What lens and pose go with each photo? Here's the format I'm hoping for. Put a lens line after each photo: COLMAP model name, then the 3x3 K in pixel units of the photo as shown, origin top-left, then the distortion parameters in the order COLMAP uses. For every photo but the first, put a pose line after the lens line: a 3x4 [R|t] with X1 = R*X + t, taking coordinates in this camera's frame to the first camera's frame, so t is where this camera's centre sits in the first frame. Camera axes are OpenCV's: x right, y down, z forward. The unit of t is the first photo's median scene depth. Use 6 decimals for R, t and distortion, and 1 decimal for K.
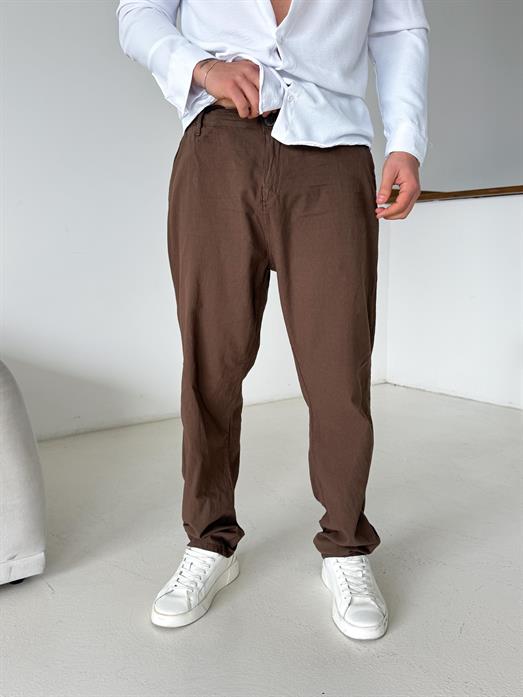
lens RADIAL K [[644.3, 0, 253.3], [0, 644.3, 350.8], [0, 0, 1]] dist [0.035341, -0.102334]
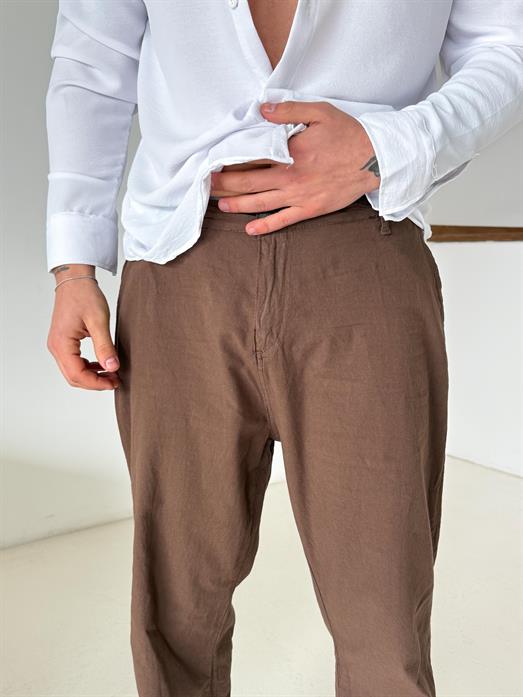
lens RADIAL K [[644.3, 0, 258.8], [0, 644.3, 330.9], [0, 0, 1]] dist [0.035341, -0.102334]
pose [[0.999438, 0.002861, -0.033406, 0.034800], [-0.003871, 0.999536, -0.030225, -0.220379], [0.033304, 0.030337, 0.998985, 0.379760]]
